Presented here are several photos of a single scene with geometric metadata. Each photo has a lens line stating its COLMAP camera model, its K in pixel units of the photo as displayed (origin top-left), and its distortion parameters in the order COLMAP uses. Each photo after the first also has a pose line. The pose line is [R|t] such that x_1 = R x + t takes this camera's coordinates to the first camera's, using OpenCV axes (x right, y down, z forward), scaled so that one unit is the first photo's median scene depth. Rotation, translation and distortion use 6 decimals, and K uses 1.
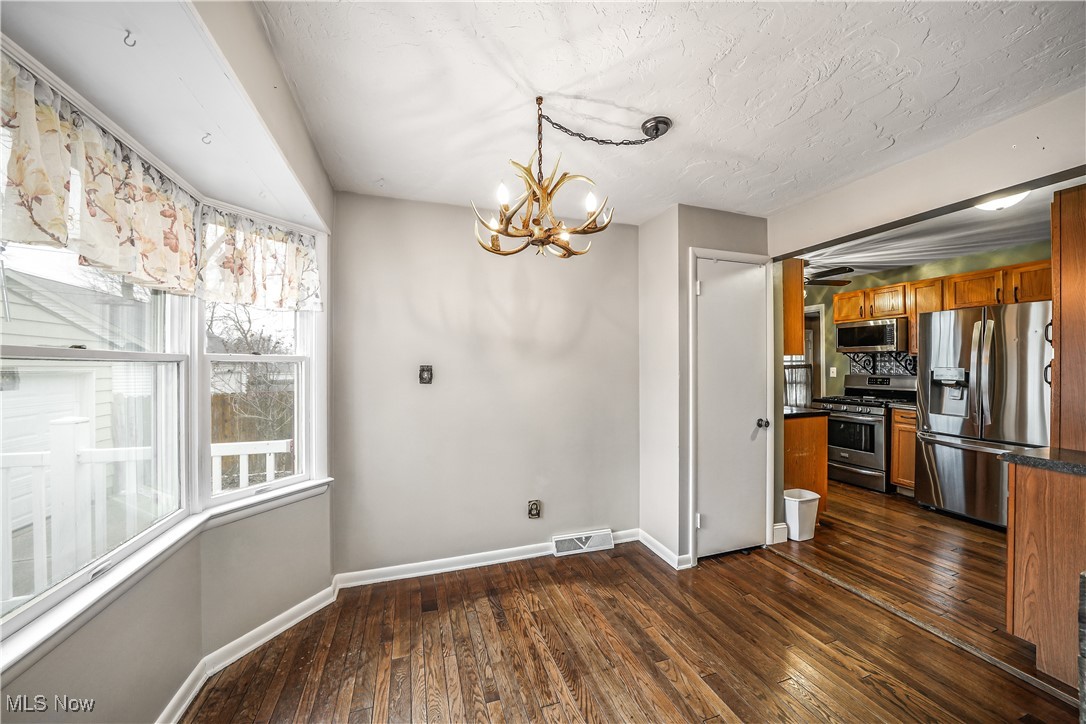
lens RADIAL K [[373.6, 0, 540.0], [0, 373.6, 365.1], [0, 0, 1]] dist [-0.001692, 0.000017]
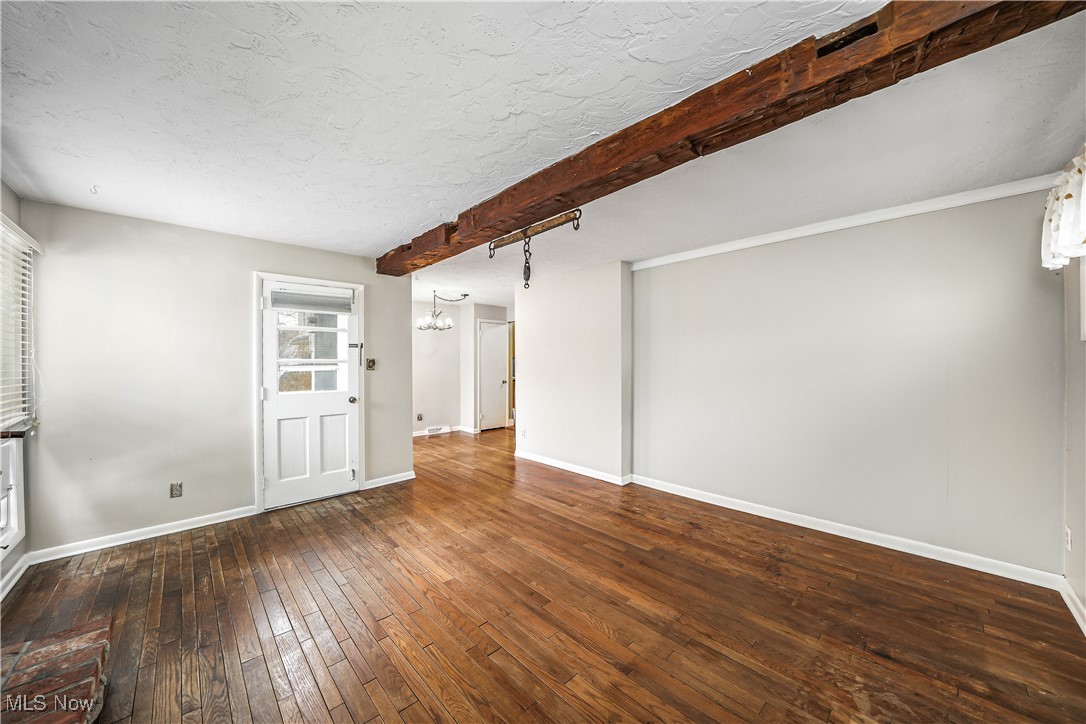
lens RADIAL K [[373.6, 0, 539.0], [0, 373.6, 365.4], [0, 0, 1]] dist [-0.001692, 0.000017]
pose [[0.895749, 0.000073, 0.444560, -0.412352], [-0.001858, 0.999992, 0.003581, 0.024388], [-0.444556, -0.004034, 0.895742, -1.620576]]
